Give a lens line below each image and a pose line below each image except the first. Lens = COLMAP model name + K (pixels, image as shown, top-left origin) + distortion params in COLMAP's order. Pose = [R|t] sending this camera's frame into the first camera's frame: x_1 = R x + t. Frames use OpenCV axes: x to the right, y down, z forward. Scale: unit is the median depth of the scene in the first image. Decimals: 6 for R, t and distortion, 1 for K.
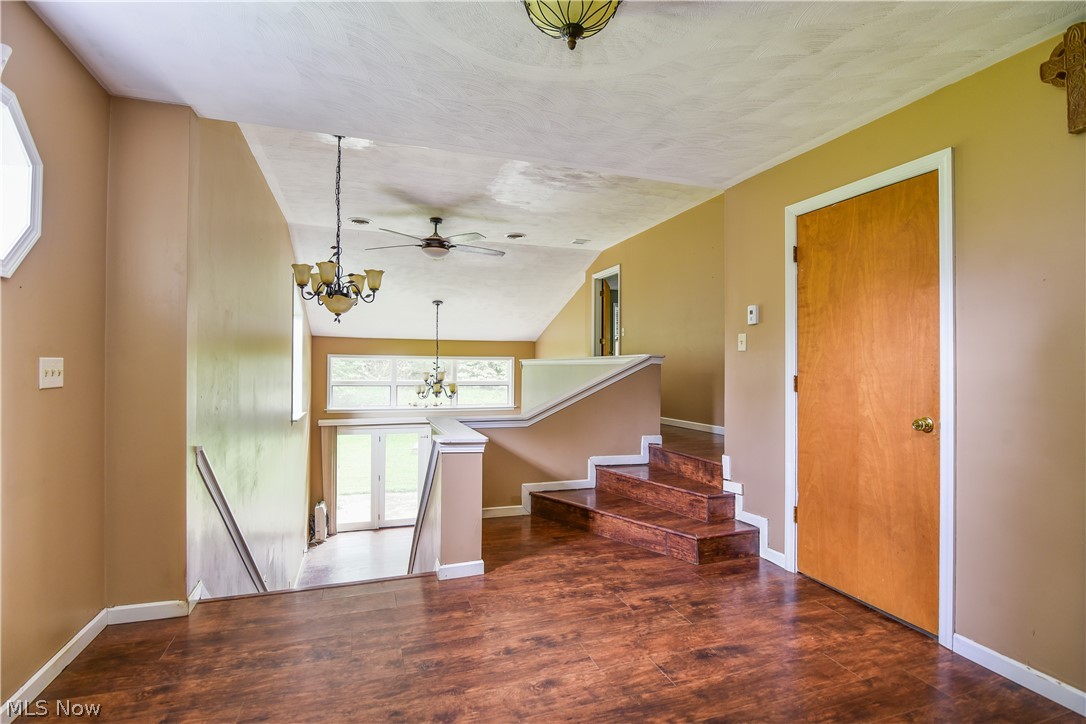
lens RADIAL K [[539.2, 0, 543.1], [0, 539.2, 363.8], [0, 0, 1]] dist [-0.015252, -0.000263]
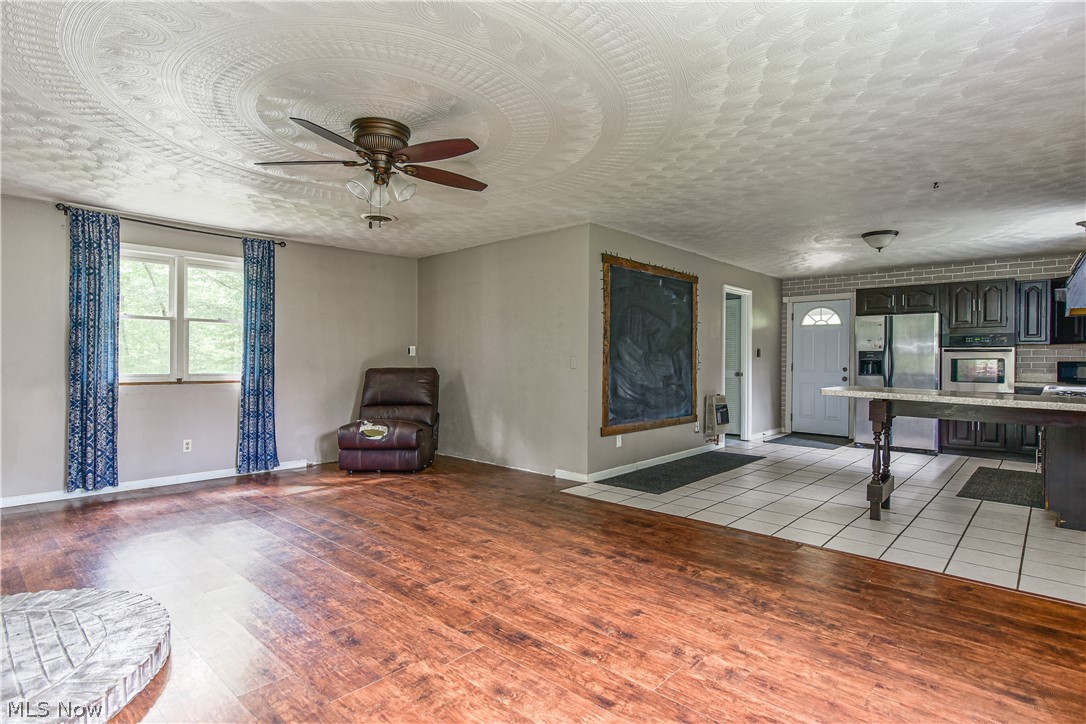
lens RADIAL K [[558.9, 0, 543.4], [0, 558.9, 359.1], [0, 0, 1]] dist [-0.005143, -0.000117]
pose [[-0.475278, -0.015102, 0.879706, -0.971342], [-0.018332, 0.999806, 0.007260, 0.018257], [-0.879645, -0.012676, -0.475462, 2.810063]]
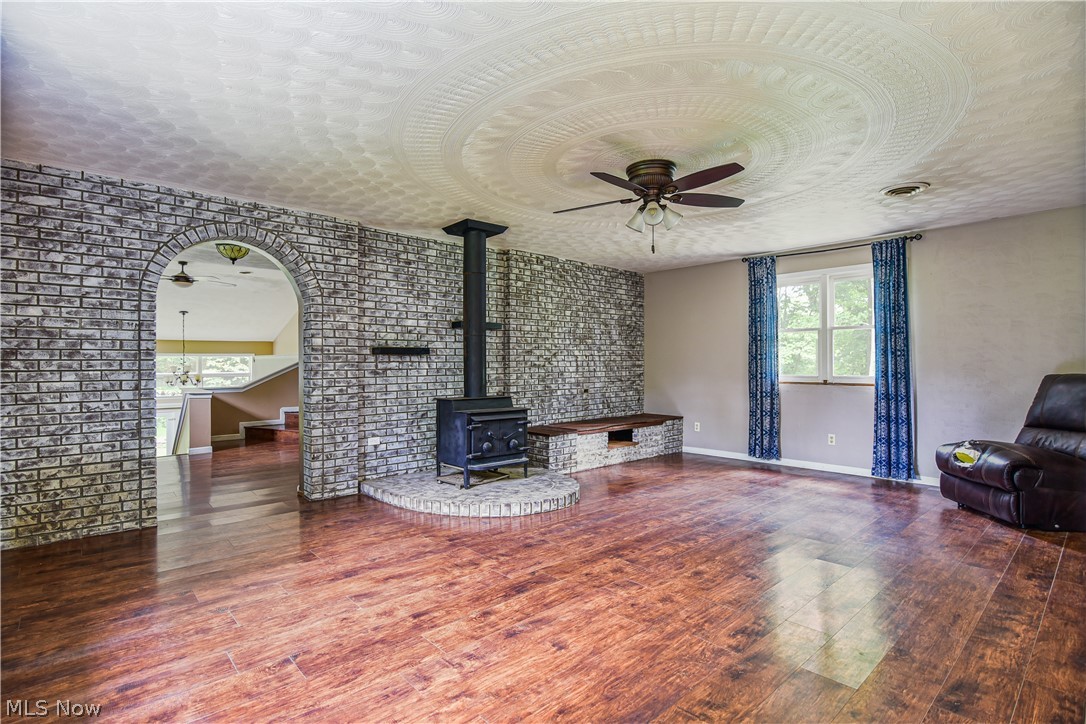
lens RADIAL K [[539.2, 0, 543.0], [0, 539.2, 358.8], [0, 0, 1]] dist [-0.015252, -0.000263]
pose [[0.920940, -0.014367, 0.389440, 0.136124], [0.013899, 0.999895, 0.004018, 0.004941], [-0.389457, 0.001713, 0.921043, -0.736935]]
